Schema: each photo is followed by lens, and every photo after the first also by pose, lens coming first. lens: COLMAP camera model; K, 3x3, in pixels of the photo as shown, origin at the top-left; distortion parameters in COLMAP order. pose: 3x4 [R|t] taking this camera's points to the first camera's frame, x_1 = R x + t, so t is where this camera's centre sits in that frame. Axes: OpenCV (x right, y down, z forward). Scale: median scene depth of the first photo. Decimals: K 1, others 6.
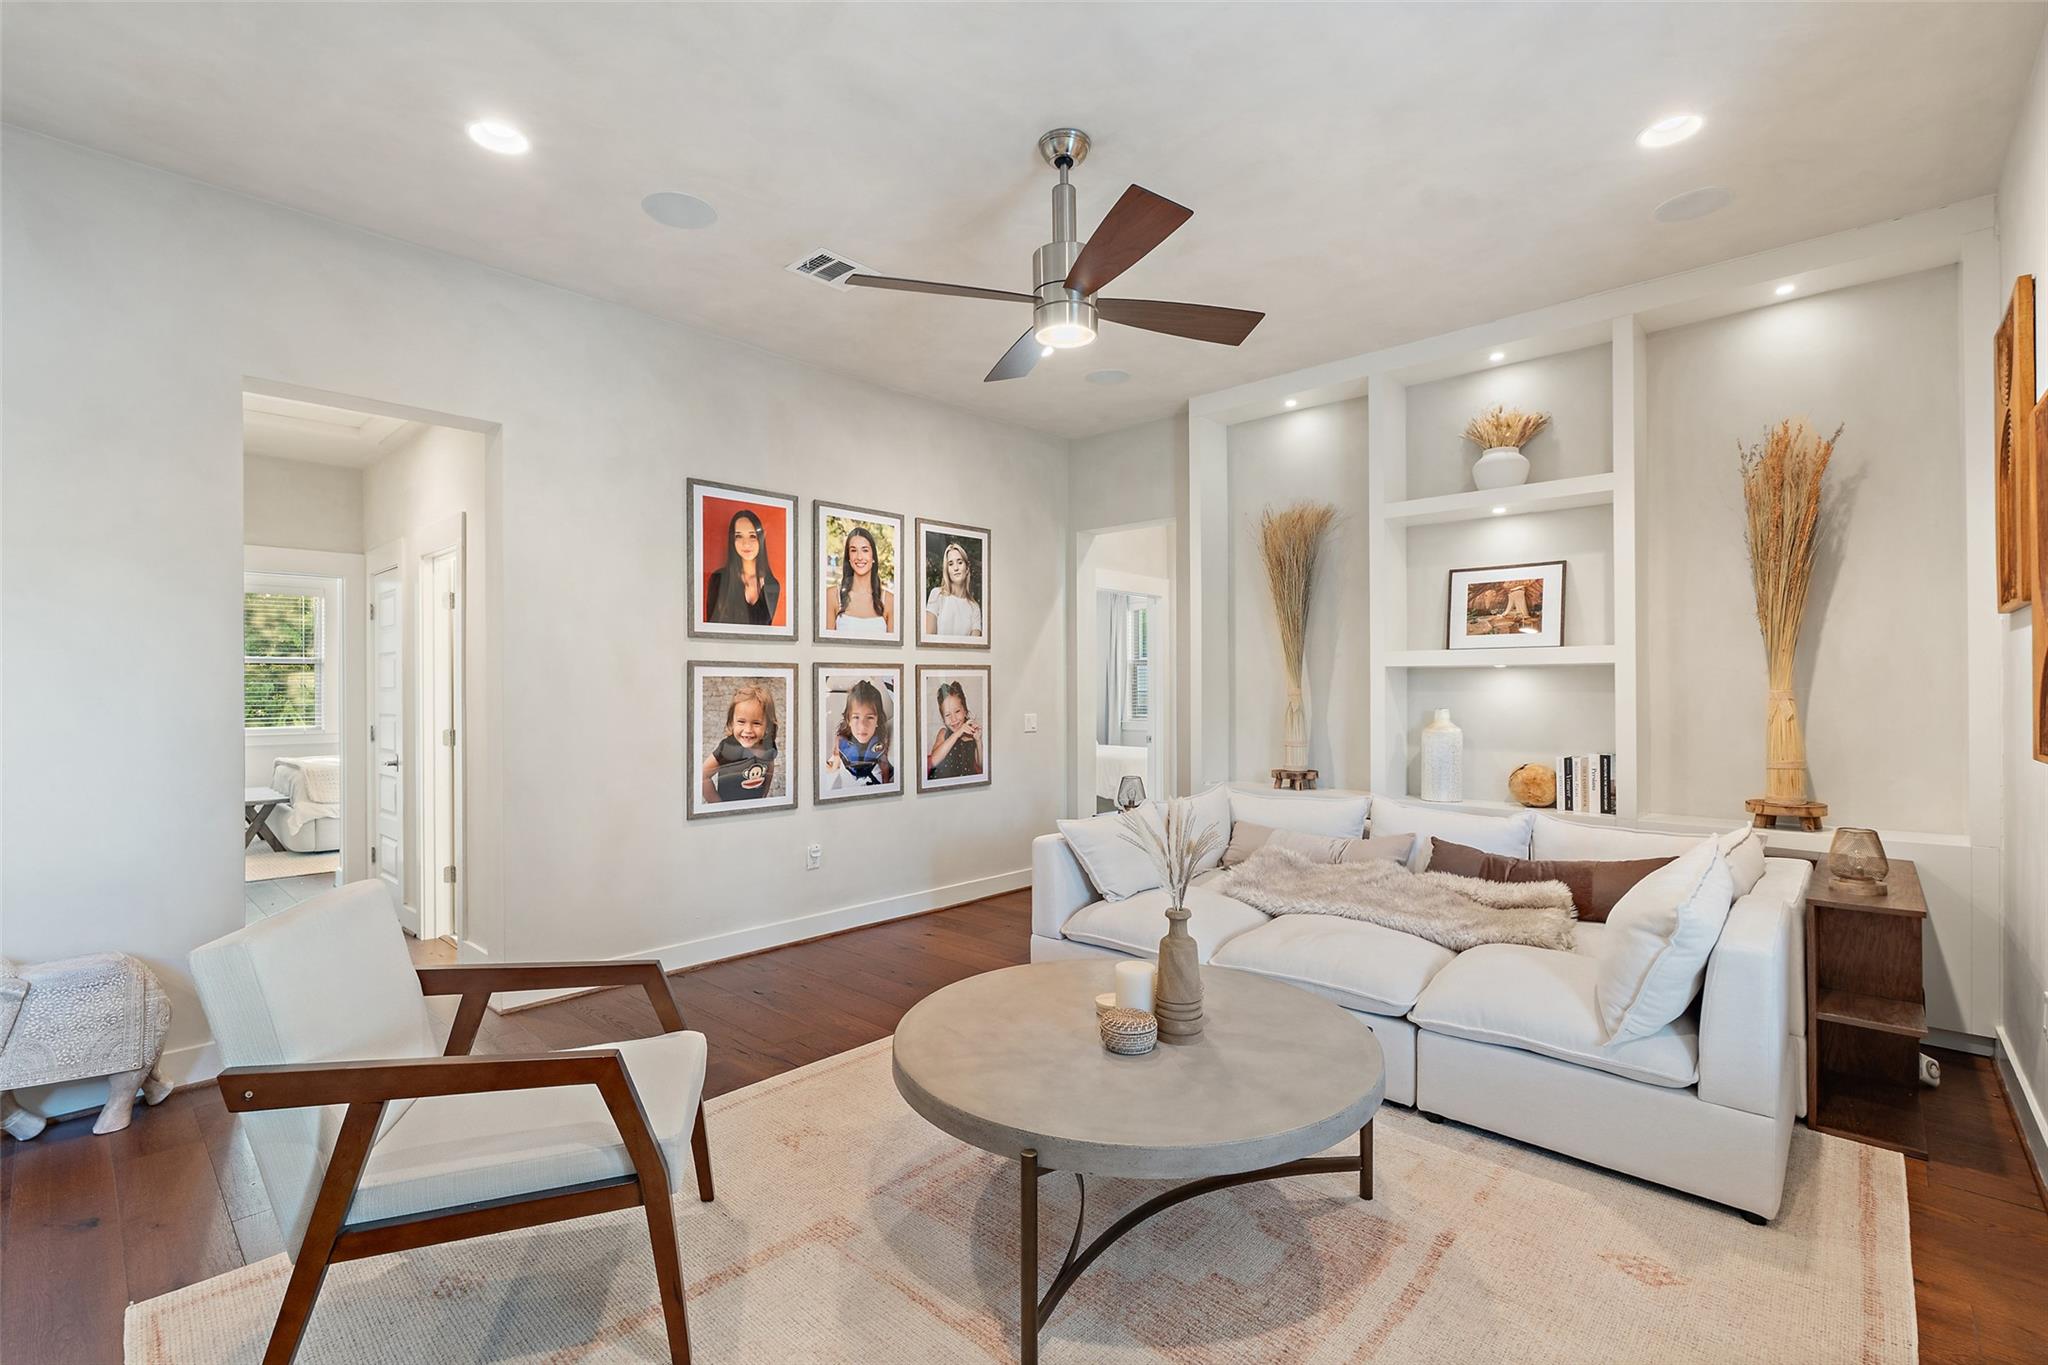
lens RADIAL K [[919.9, 0, 1024.0], [0, 919.9, 682.5], [0, 0, 1]] dist [0.001521, 0.000531]
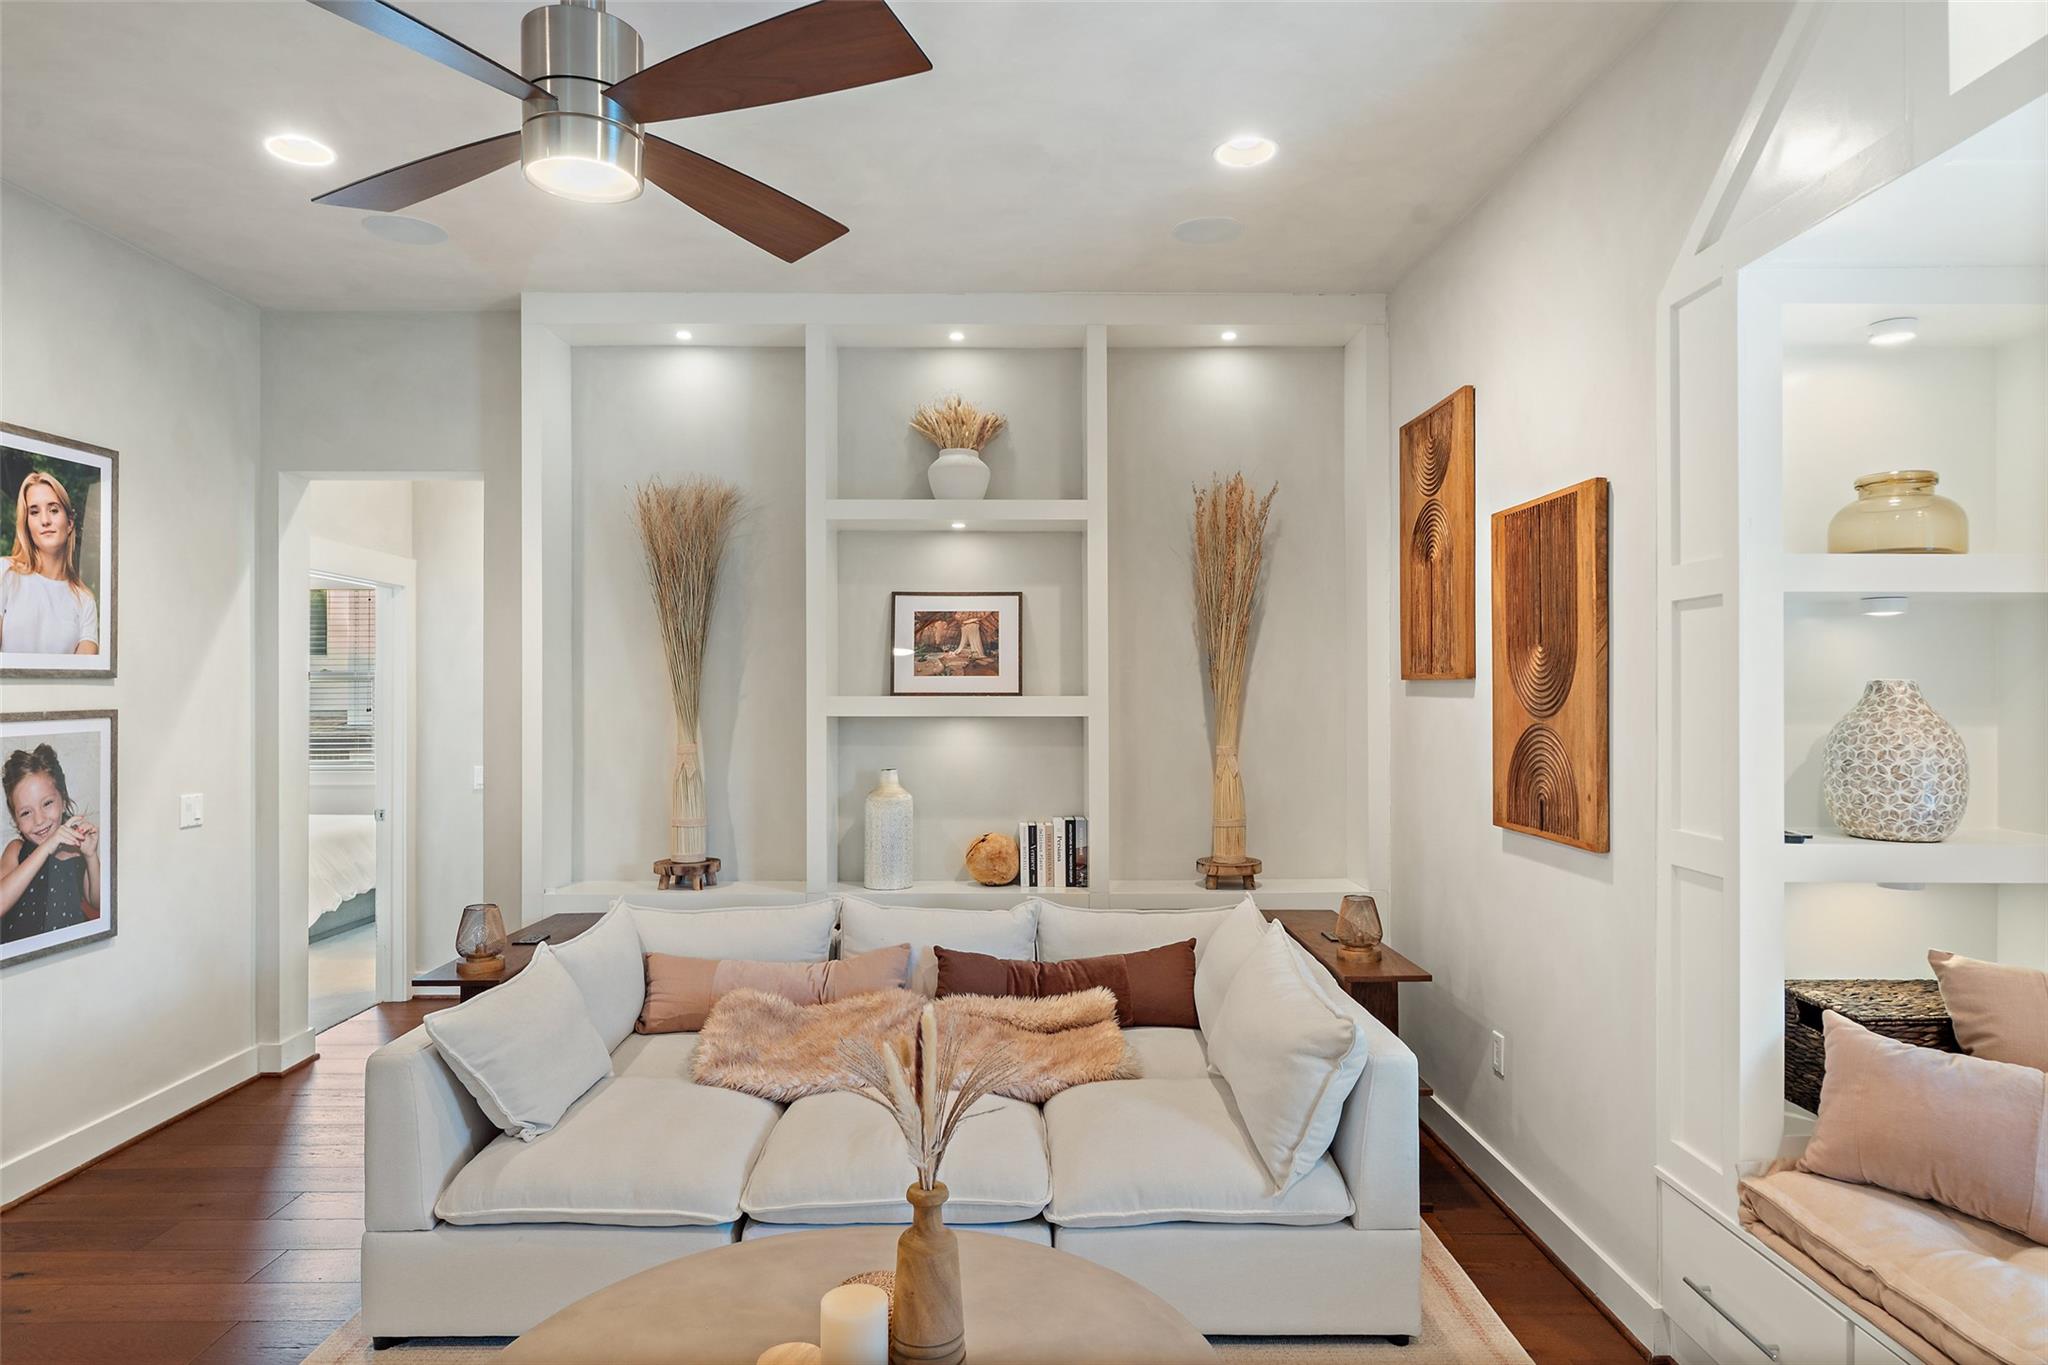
lens RADIAL K [[1199.2, 0, 1024.0], [0, 1199.2, 682.5], [0, 0, 1]] dist [-0.000650, 0.000590]
pose [[0.724988, 0.005035, 0.688743, -0.172606], [-0.004983, 0.999985, -0.002066, -0.045744], [-0.688744, -0.001934, 0.725003, 0.188933]]
